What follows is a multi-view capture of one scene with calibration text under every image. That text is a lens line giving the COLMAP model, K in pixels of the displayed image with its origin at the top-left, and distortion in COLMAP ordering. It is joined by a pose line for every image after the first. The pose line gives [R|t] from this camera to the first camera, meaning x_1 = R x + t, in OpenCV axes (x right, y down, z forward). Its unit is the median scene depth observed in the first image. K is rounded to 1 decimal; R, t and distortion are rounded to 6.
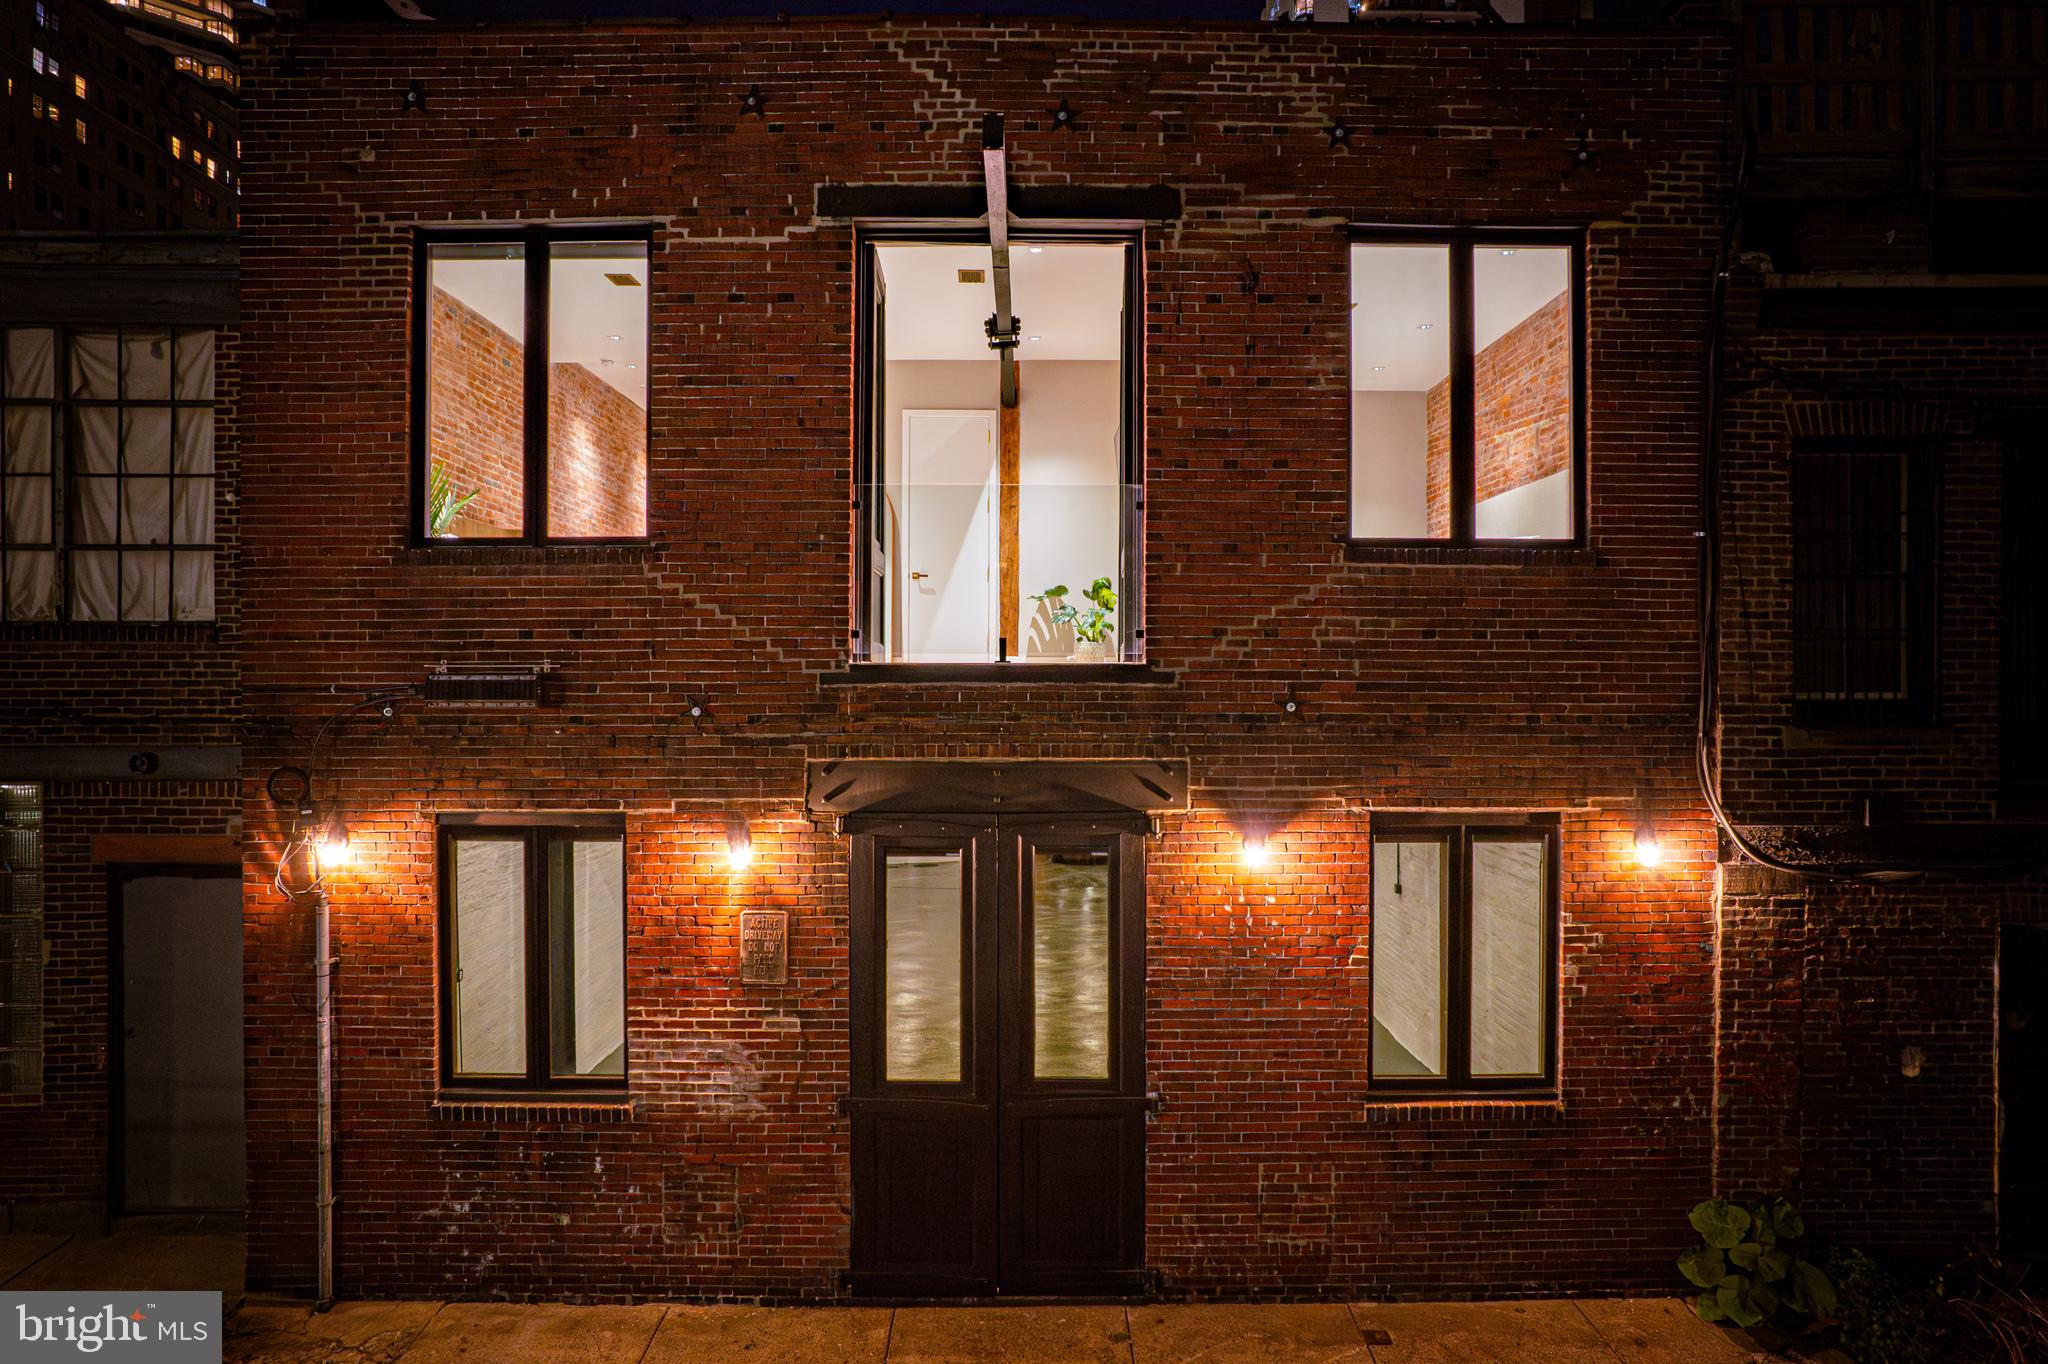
lens RADIAL K [[1294.4, 0, 1020.1], [0, 1294.4, 719.0], [0, 0, 1]] dist [-0.059095, 0.046206]
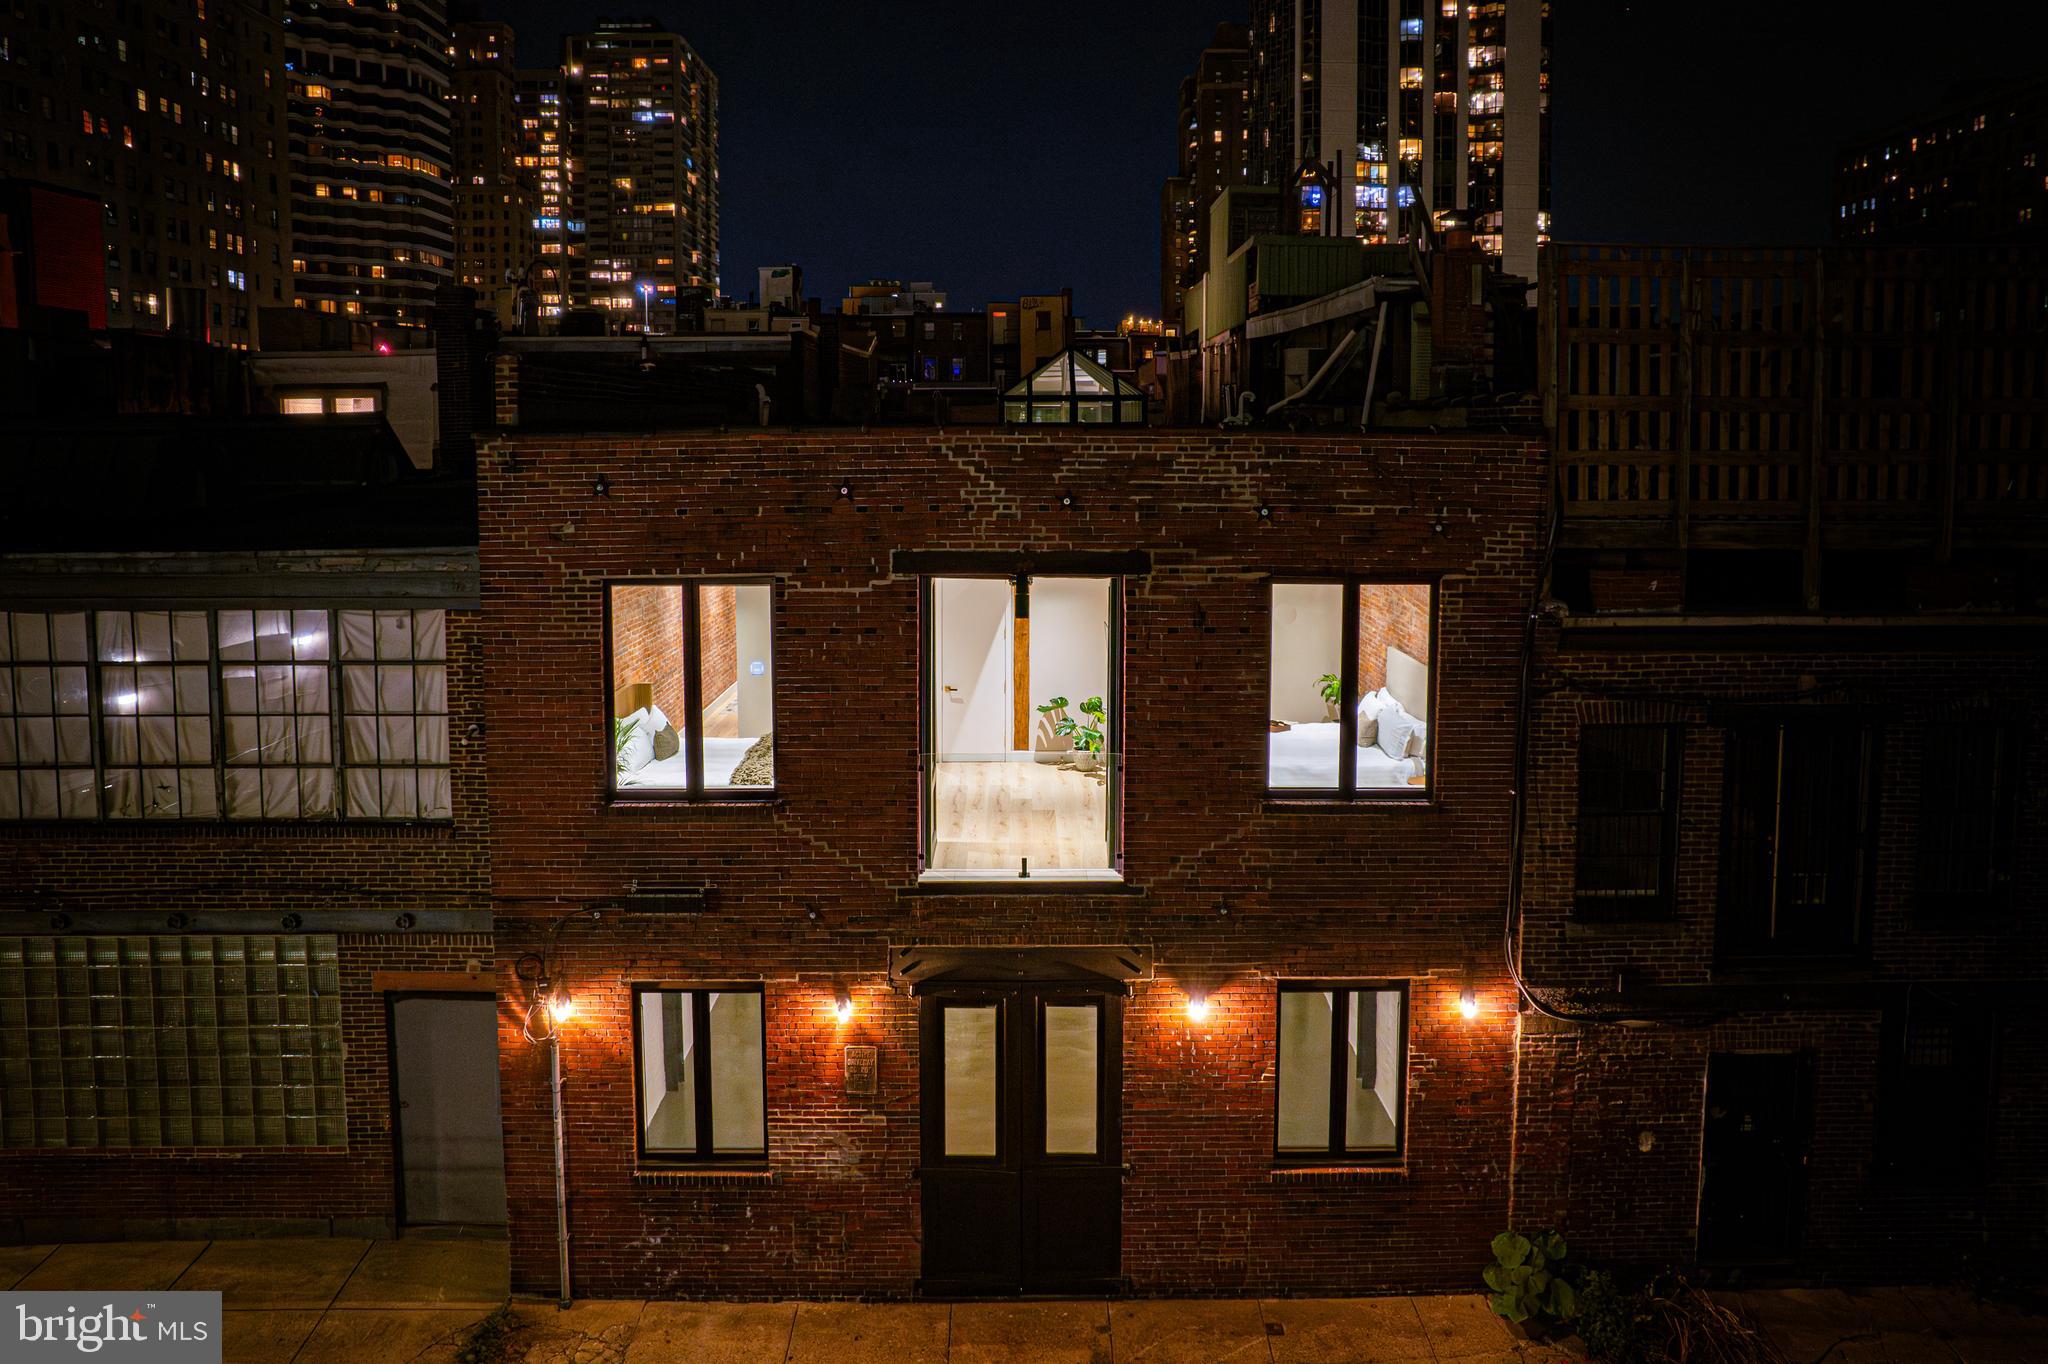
lens RADIAL K [[1294.4, 0, 1019.2], [0, 1294.4, 617.1], [0, 0, 1]] dist [-0.059095, 0.046206]
pose [[0.999995, -0.001626, 0.002796, -0.022790], [0.001396, 0.996768, 0.080318, -0.453057], [-0.002918, -0.080314, 0.996765, -0.410910]]
